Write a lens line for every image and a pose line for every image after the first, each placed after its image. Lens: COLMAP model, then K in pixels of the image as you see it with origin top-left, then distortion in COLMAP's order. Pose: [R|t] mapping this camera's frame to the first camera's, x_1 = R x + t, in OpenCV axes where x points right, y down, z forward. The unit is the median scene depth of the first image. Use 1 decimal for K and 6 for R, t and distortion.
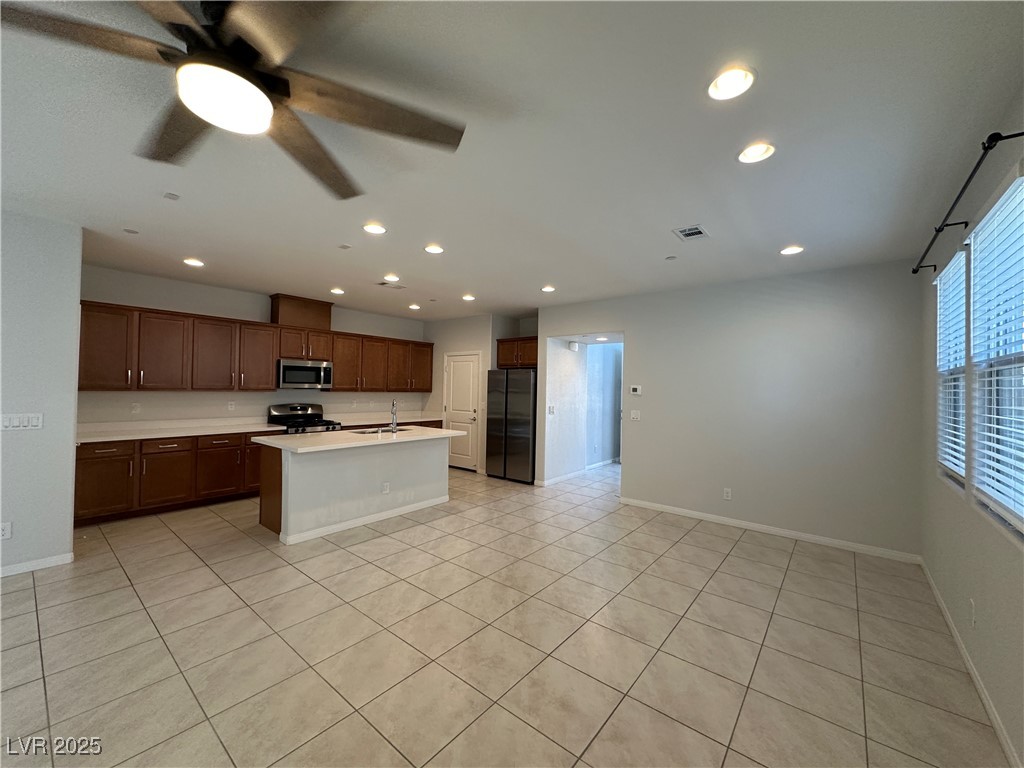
lens RADIAL K [[409.1, 0, 512.2], [0, 409.1, 390.0], [0, 0, 1]] dist [-0.002756, 0.001492]
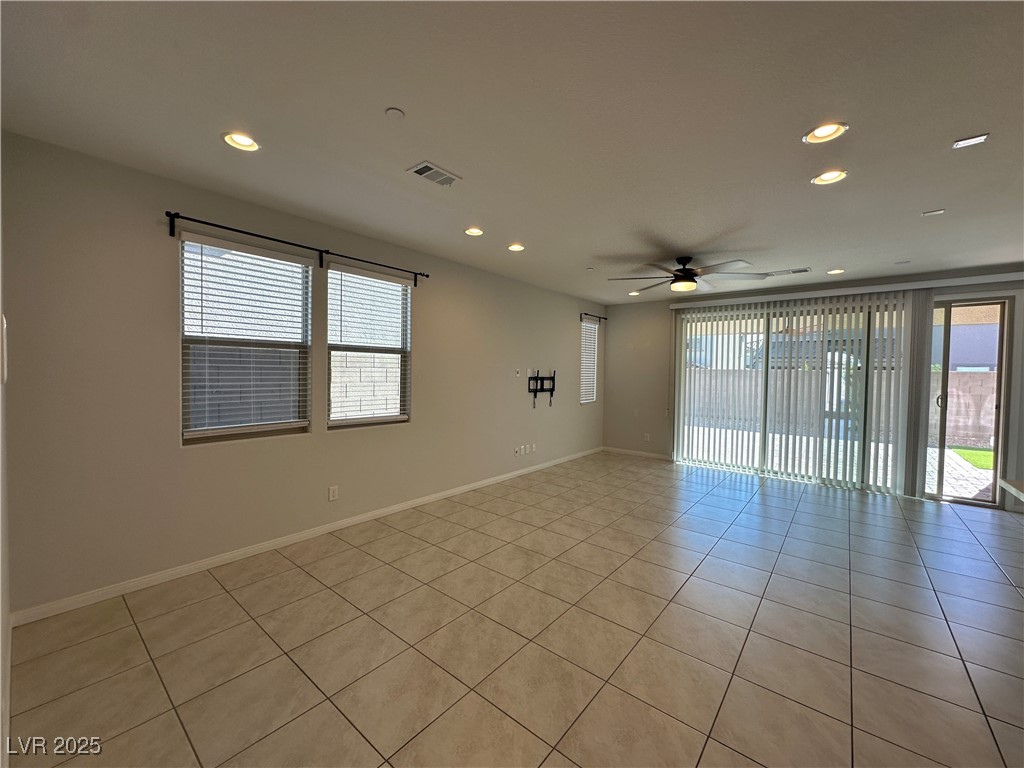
lens RADIAL K [[409.1, 0, 512.1], [0, 409.1, 380.8], [0, 0, 1]] dist [-0.002756, 0.001492]
pose [[-0.999286, -0.037591, 0.003777, 0.250022], [-0.037453, 0.998801, 0.031522, -0.000941], [-0.004957, 0.031358, -0.999496, 1.691708]]
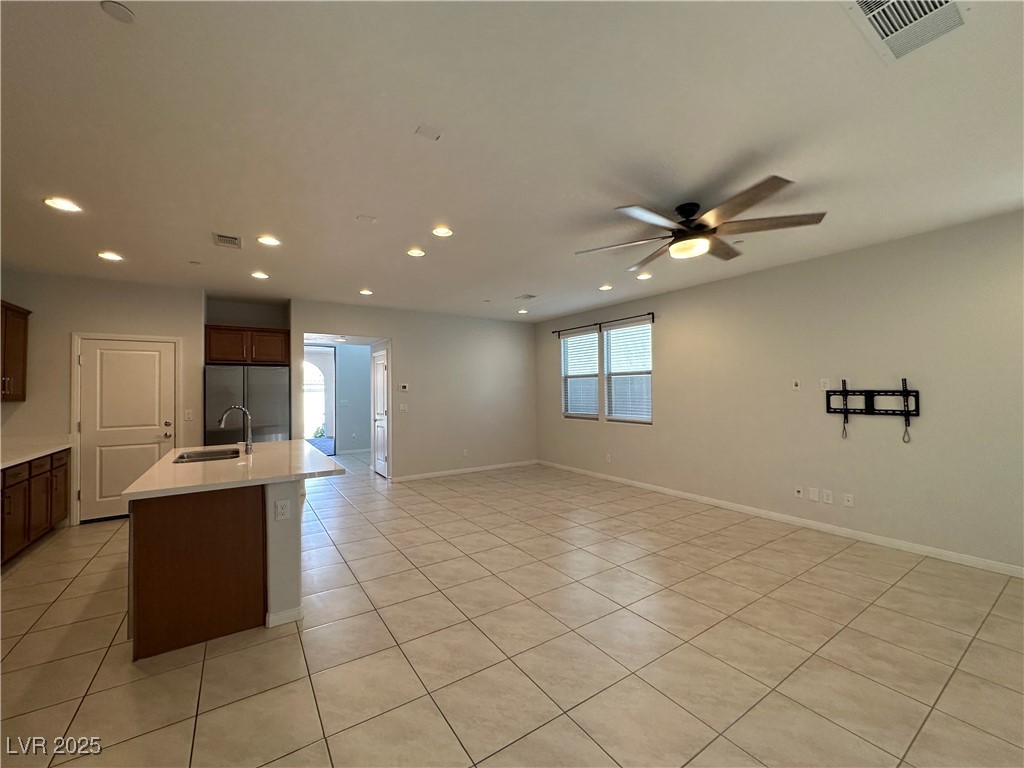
lens RADIAL K [[409.1, 0, 514.2], [0, 409.1, 380.6], [0, 0, 1]] dist [-0.002756, 0.001492]
pose [[0.290165, -0.000788, 0.956976, -1.197484], [0.023207, 0.999711, -0.006213, -0.006758], [-0.956695, 0.024011, 0.290100, 0.490436]]
